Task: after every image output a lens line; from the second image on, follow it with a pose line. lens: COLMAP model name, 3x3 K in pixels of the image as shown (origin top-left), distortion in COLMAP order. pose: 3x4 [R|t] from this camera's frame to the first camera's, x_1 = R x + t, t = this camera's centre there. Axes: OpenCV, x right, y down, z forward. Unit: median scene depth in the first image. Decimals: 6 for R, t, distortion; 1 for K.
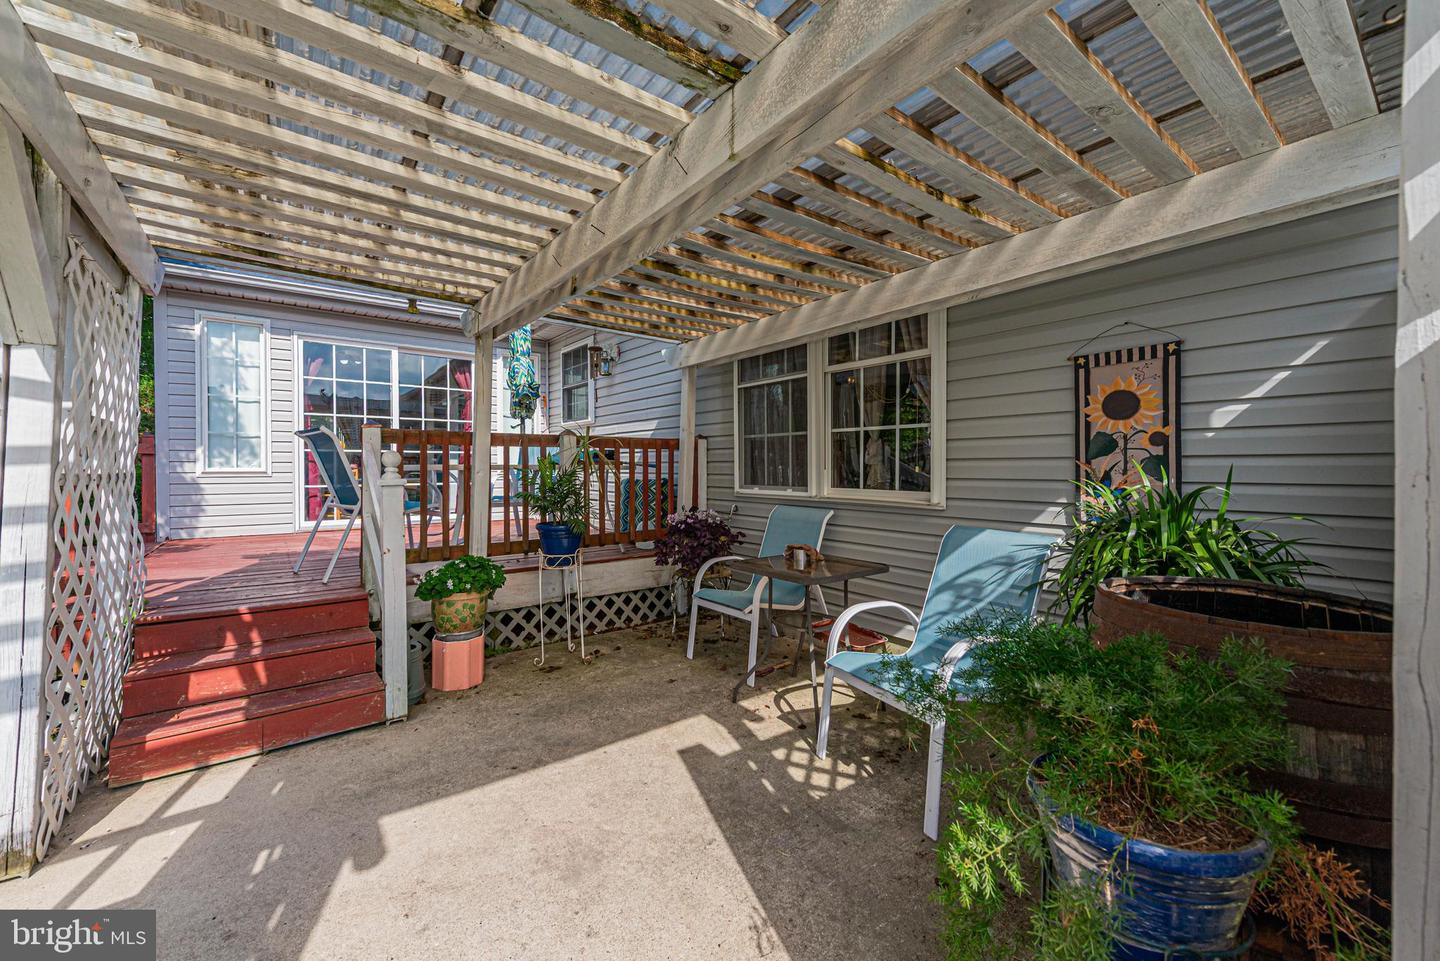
lens RADIAL K [[571.4, 0, 726.9], [0, 571.4, 472.9], [0, 0, 1]] dist [0.016214, -0.000154]
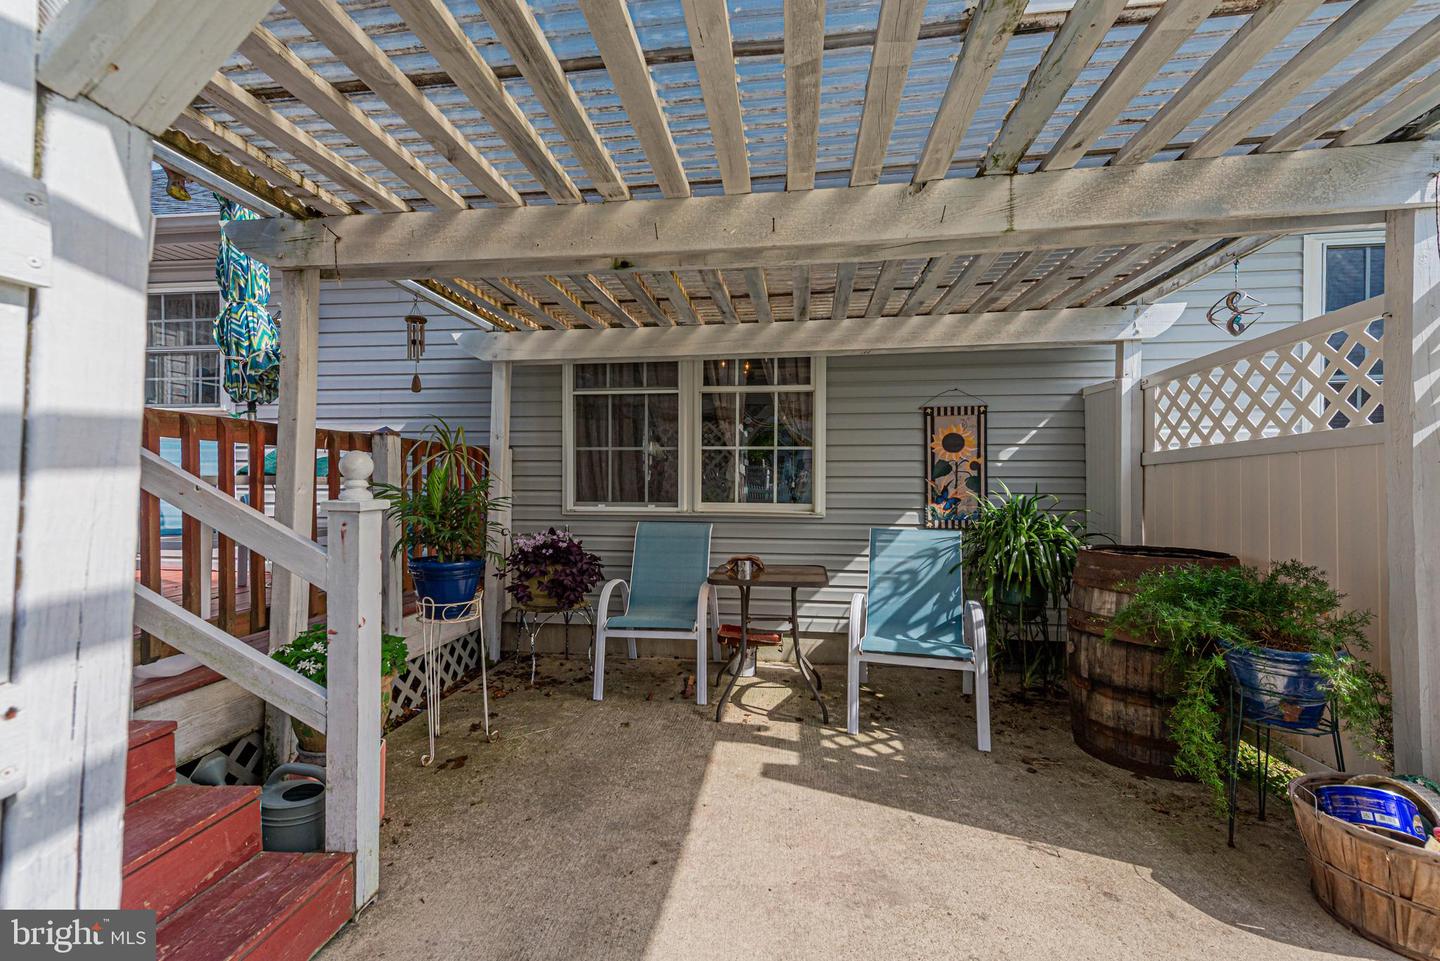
lens RADIAL K [[568.7, 0, 717.8], [0, 568.7, 484.7], [0, 0, 1]] dist [0.000959, -0.000682]
pose [[0.714966, 0.000789, 0.699159, -0.777064], [0.003962, 0.999979, -0.005180, -0.001894], [-0.699148, 0.006473, 0.714948, 0.347674]]
